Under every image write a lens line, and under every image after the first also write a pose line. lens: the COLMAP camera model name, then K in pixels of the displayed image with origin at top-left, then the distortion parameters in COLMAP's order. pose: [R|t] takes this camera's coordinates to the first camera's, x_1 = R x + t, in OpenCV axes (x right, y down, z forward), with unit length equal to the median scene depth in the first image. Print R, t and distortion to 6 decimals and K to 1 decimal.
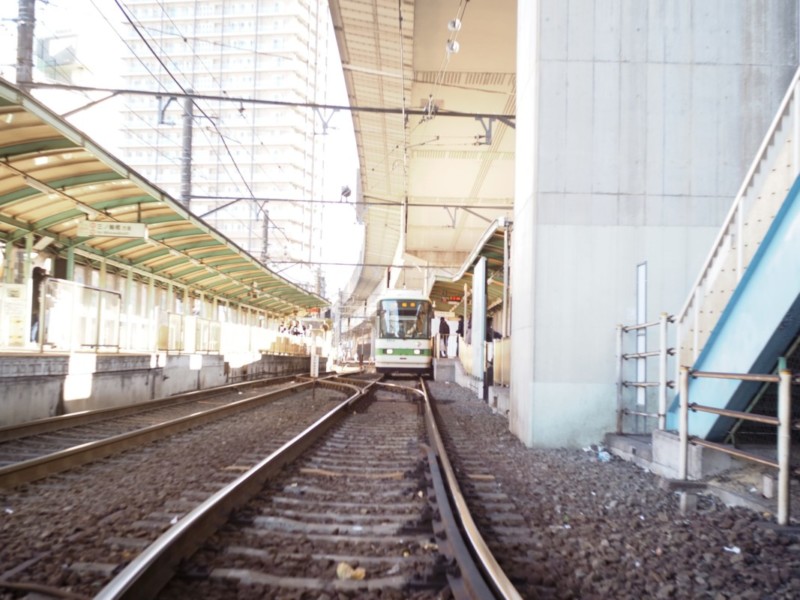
lens RADIAL K [[1215.1, 0, 399.6], [0, 1215.1, 299.0], [0, 0, 1]] dist [-0.062491, 0.000000]
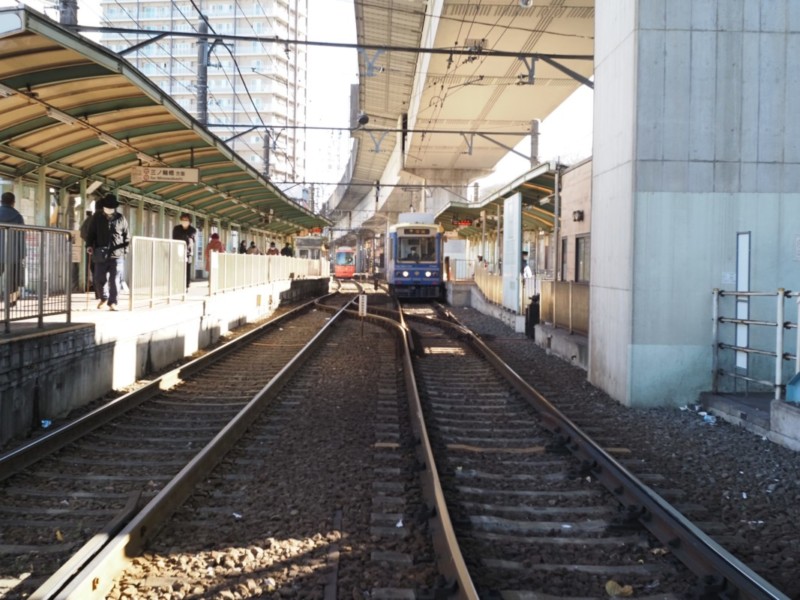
lens RADIAL K [[1215.1, 0, 400.4], [0, 1215.1, 299.5], [0, 0, 1]] dist [-0.062491, 0.000000]
pose [[0.999713, -0.009725, 0.021911, -0.109320], [0.008001, 0.996965, 0.077440, -0.051127], [-0.022598, -0.077243, 0.996756, -0.026264]]
